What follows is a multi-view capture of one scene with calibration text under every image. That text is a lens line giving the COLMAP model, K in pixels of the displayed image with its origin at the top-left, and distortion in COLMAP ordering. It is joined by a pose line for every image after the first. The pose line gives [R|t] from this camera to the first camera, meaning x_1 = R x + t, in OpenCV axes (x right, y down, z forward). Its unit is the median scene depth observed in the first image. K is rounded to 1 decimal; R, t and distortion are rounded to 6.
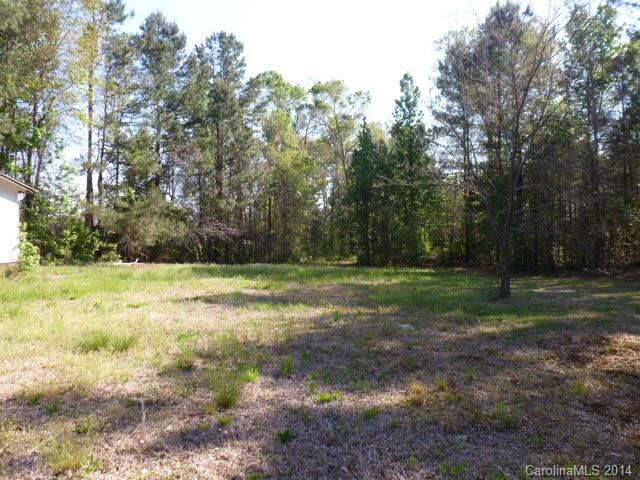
lens RADIAL K [[467.6, 0, 325.5], [0, 467.6, 237.8], [0, 0, 1]] dist [-0.049020, 0.015557]
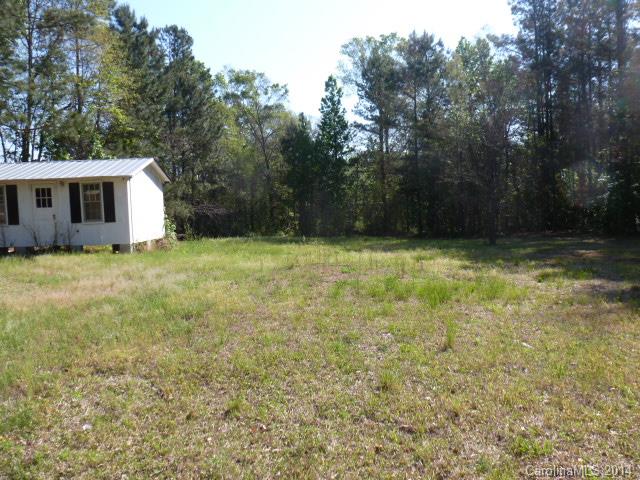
lens RADIAL K [[467.6, 0, 322.2], [0, 467.6, 245.1], [0, 0, 1]] dist [-0.049020, 0.015557]
pose [[0.942550, -0.044431, 0.331097, -0.263172], [0.021988, 0.997218, 0.071225, -0.005728], [-0.333340, -0.059853, 0.940905, -0.143069]]
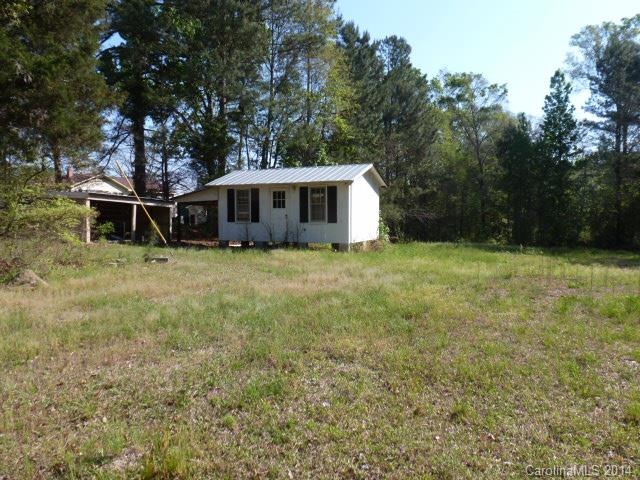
lens RADIAL K [[467.6, 0, 322.7], [0, 467.6, 243.2], [0, 0, 1]] dist [-0.049020, 0.015557]
pose [[0.995500, 0.010130, -0.094223, -0.270356], [-0.005066, 0.998537, 0.053835, -0.005609], [0.094630, -0.053116, 0.994094, -0.144882]]
